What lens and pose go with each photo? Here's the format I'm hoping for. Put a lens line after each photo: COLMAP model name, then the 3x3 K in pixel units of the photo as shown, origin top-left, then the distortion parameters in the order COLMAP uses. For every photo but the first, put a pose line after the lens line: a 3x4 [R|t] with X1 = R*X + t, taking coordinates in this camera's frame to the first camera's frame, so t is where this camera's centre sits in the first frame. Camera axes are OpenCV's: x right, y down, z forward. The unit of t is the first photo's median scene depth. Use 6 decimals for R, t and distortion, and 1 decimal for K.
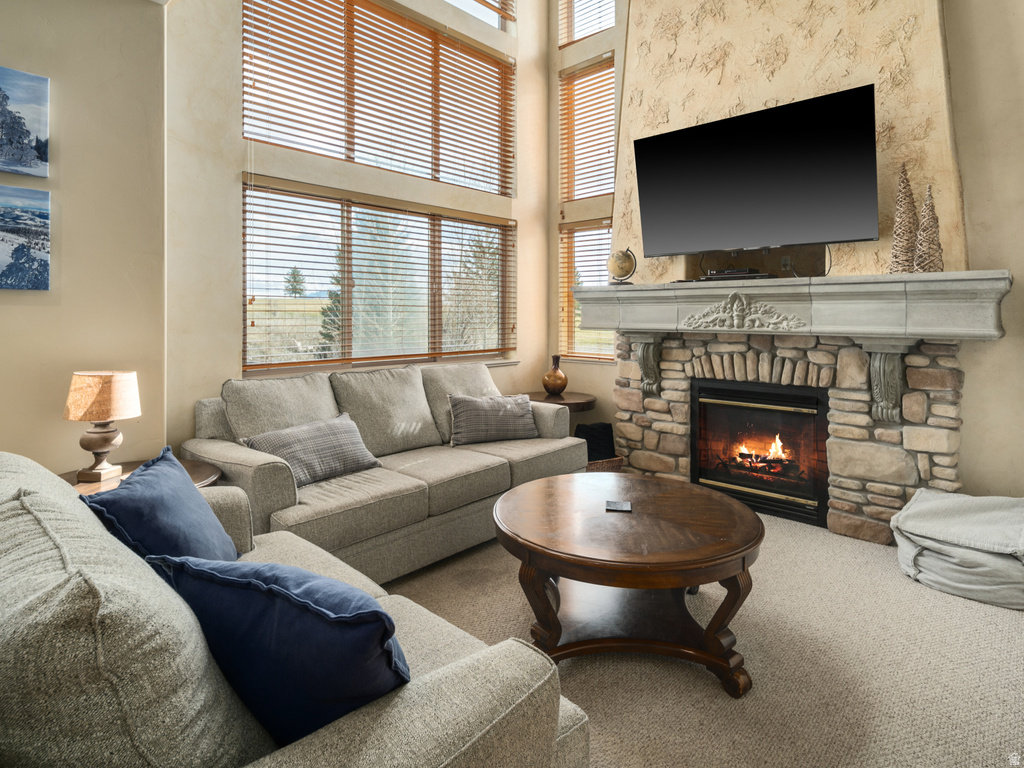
lens RADIAL K [[573.7, 0, 519.0], [0, 573.7, 316.7], [0, 0, 1]] dist [0.005063, -0.001150]
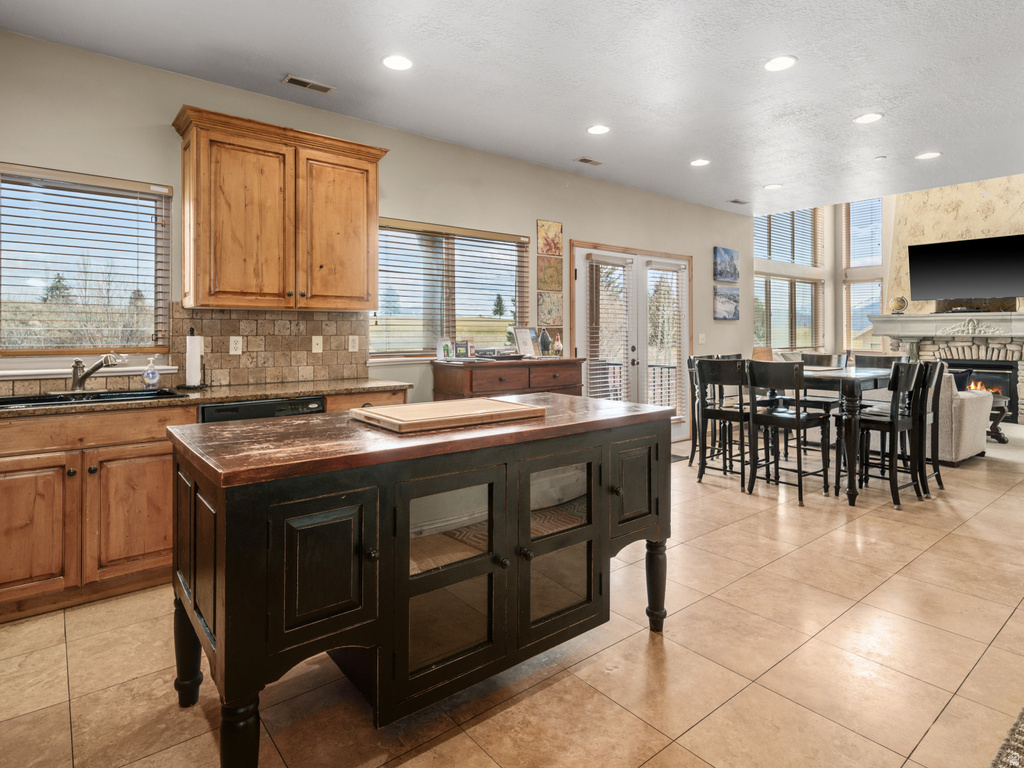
lens RADIAL K [[573.7, 0, 502.7], [0, 573.7, 328.8], [0, 0, 1]] dist [0.005063, -0.001150]
pose [[0.987049, -0.000900, -0.160414, -1.006217], [-0.000322, 0.999971, -0.007591, 0.015529], [0.160416, 0.007544, 0.987021, -1.426065]]
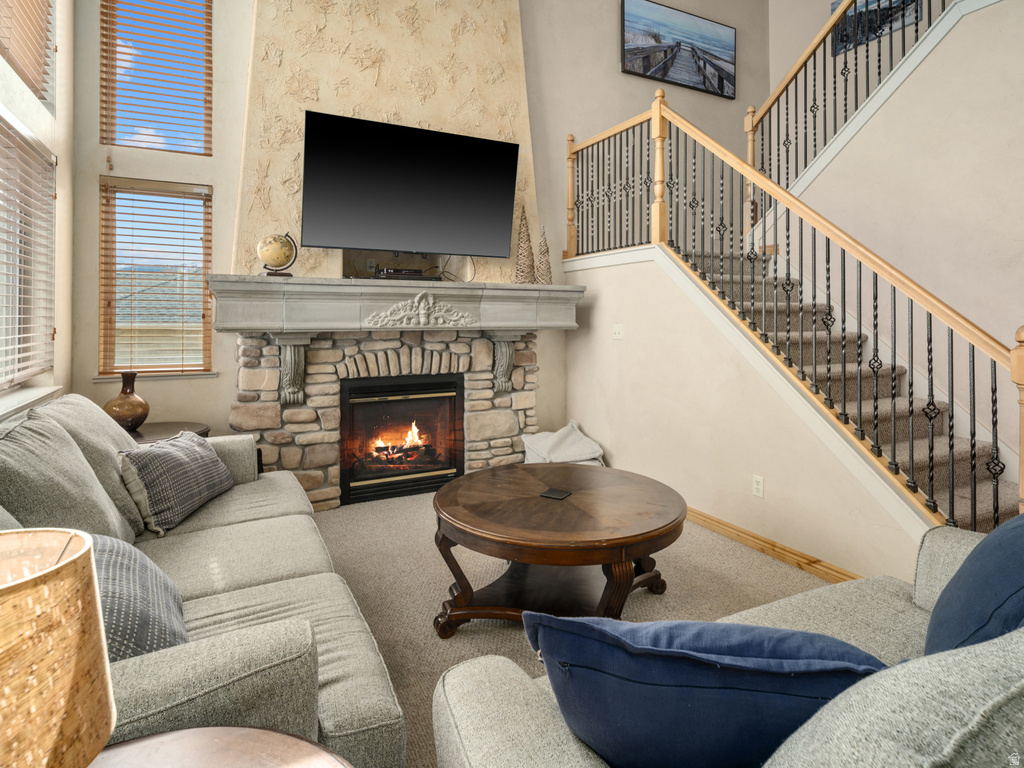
lens RADIAL K [[573.7, 0, 514.5], [0, 573.7, 306.0], [0, 0, 1]] dist [0.005063, -0.001150]
pose [[0.334920, 0.016867, 0.942096, -0.546638], [0.002242, 0.999823, -0.018697, 0.004380], [-0.942244, 0.008374, 0.334823, 0.454224]]
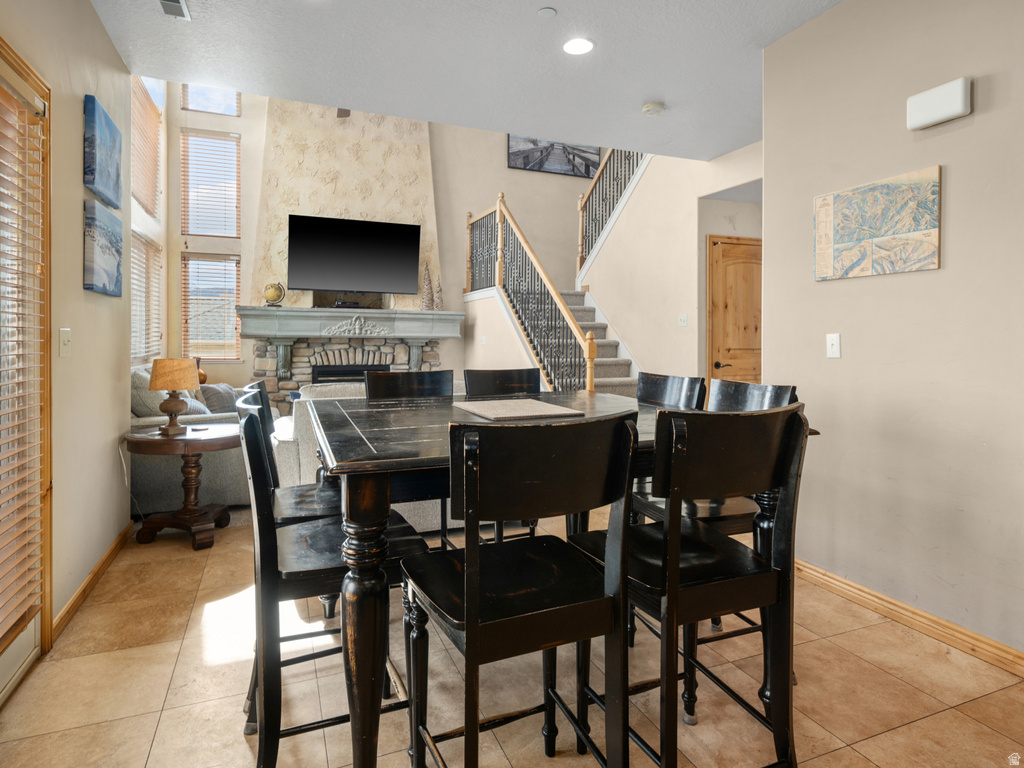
lens RADIAL K [[573.7, 0, 509.8], [0, 573.7, 337.8], [0, 0, 1]] dist [0.005063, -0.001150]
pose [[0.419205, 0.001170, 0.907891, -1.040439], [-0.003924, 0.999992, 0.000523, 0.025852], [-0.907883, -0.003782, 0.419206, -0.210905]]
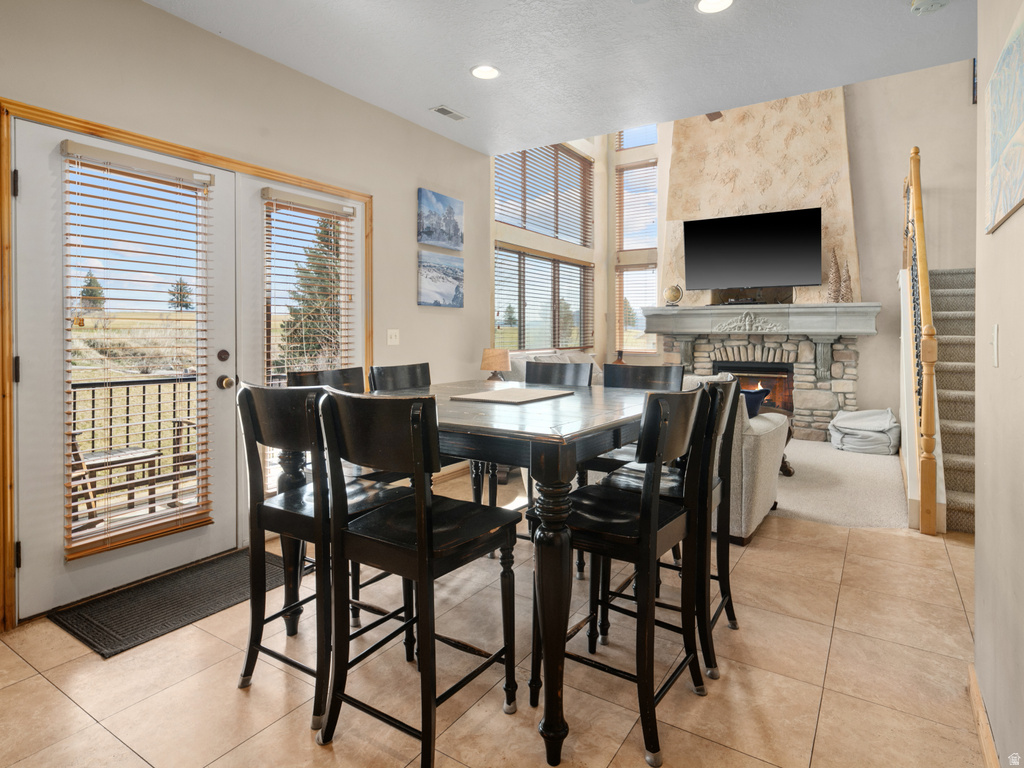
lens RADIAL K [[573.7, 0, 522.4], [0, 573.7, 336.2], [0, 0, 1]] dist [0.005063, -0.001150]
pose [[0.984052, 0.000590, 0.177879, -0.619934], [-0.001546, 0.999985, 0.005235, 0.026575], [-0.177873, -0.005427, 0.984039, -0.638843]]
